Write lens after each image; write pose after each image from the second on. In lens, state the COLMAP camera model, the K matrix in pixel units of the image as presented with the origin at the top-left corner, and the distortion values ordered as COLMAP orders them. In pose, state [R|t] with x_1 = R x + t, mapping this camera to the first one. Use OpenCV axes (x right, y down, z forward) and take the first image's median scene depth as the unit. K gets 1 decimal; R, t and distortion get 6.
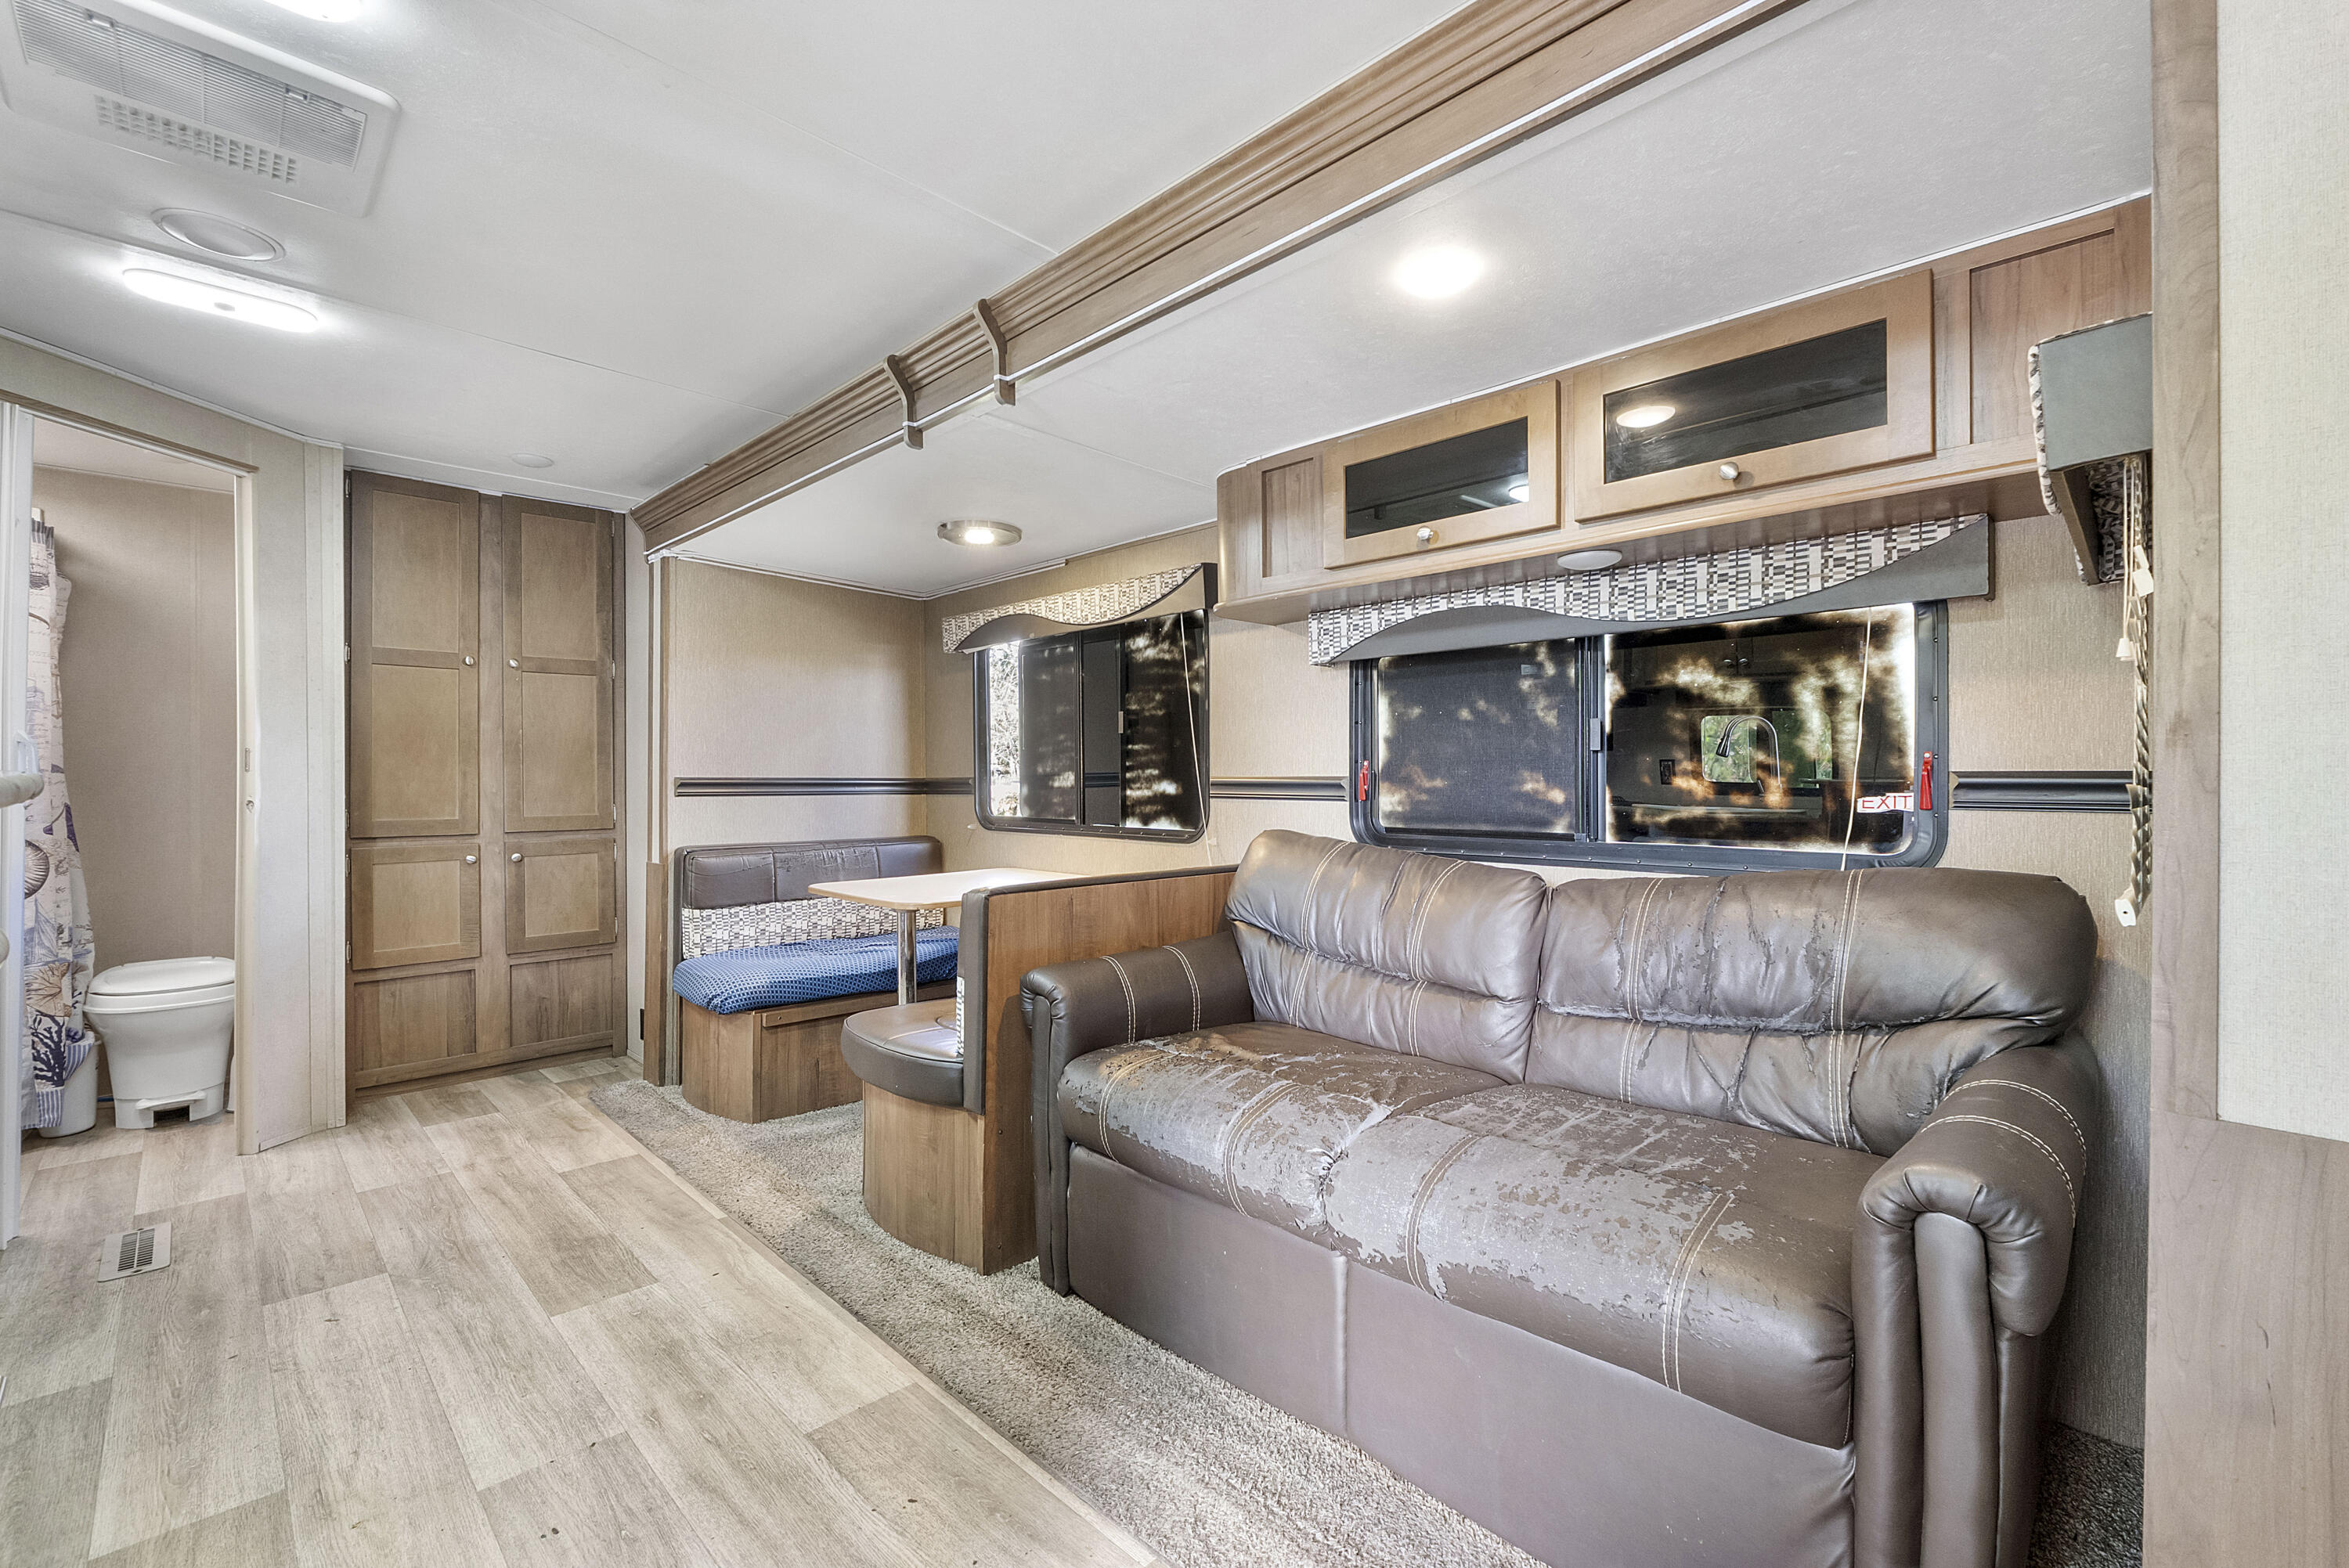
lens RADIAL K [[995.5, 0, 1183.5], [0, 995.5, 777.5], [0, 0, 1]] dist [-0.003617, -0.001430]
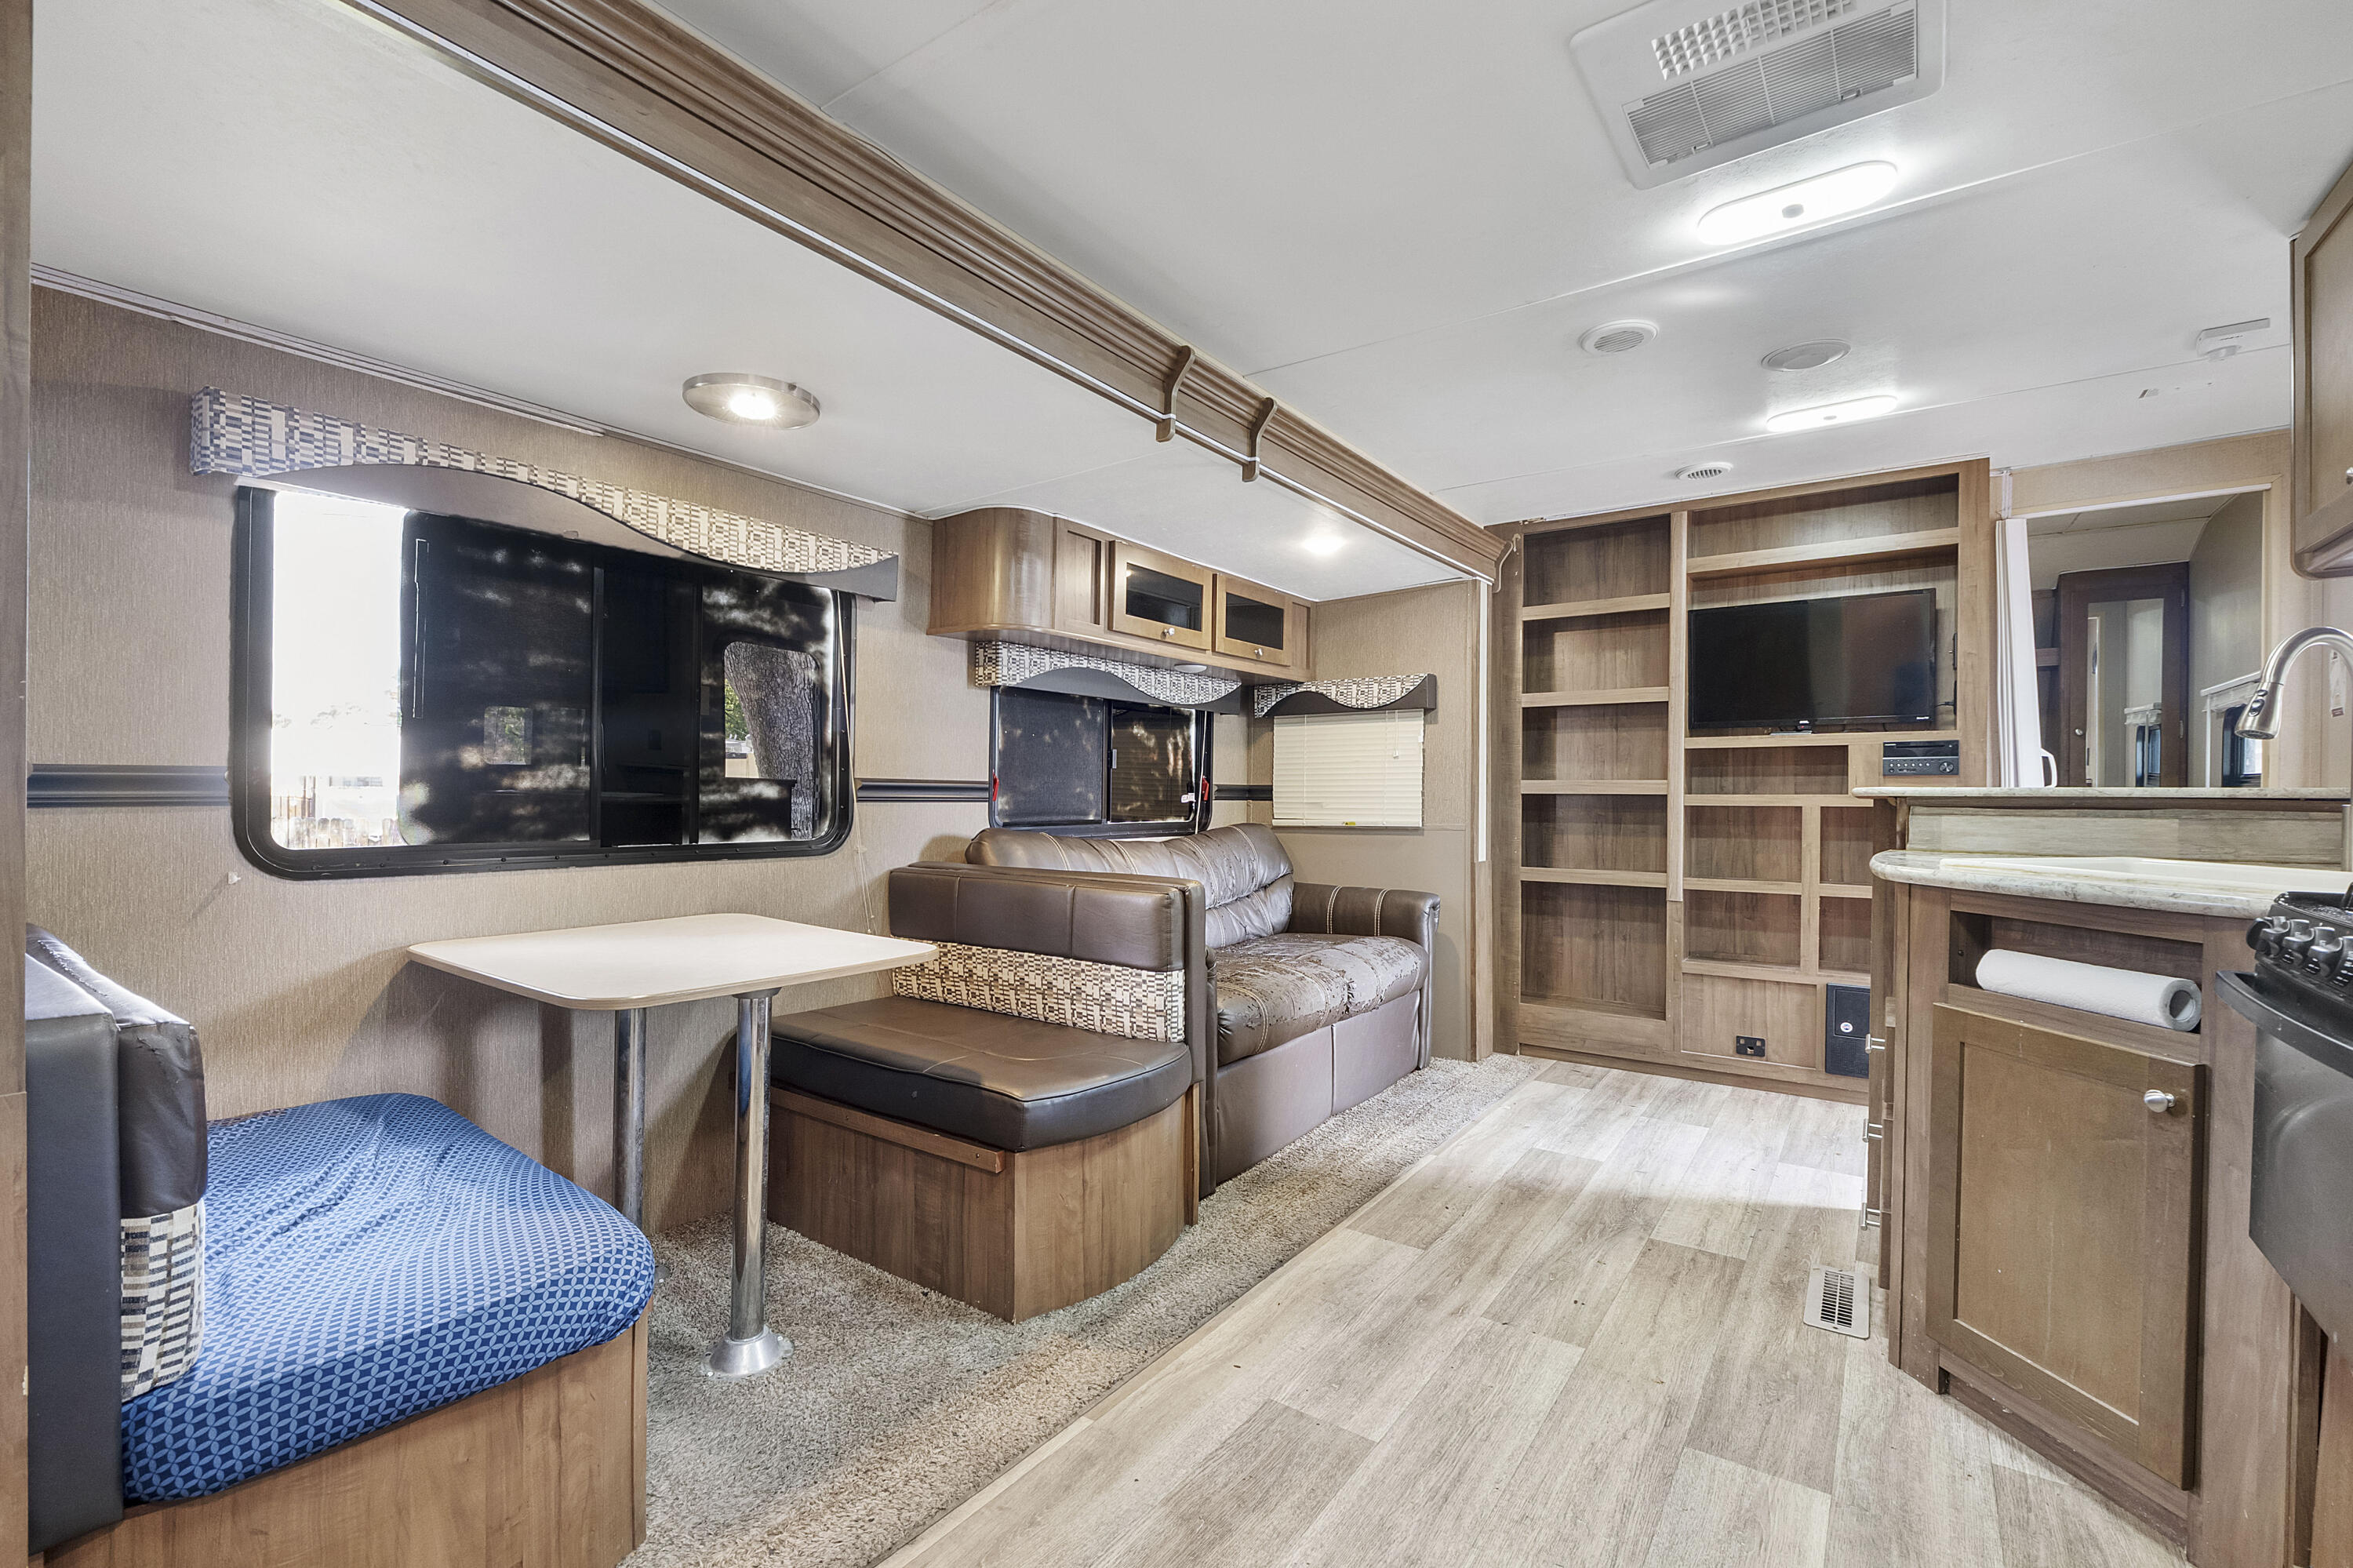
lens RADIAL K [[997.3, 0, 1187.4], [0, 997.3, 794.8], [0, 0, 1]] dist [-0.003617, -0.001430]
pose [[-0.160013, -0.008037, 0.987082, -1.247538], [-0.015491, 0.999864, 0.005630, 0.005811], [-0.986993, -0.014390, -0.160116, 1.136063]]
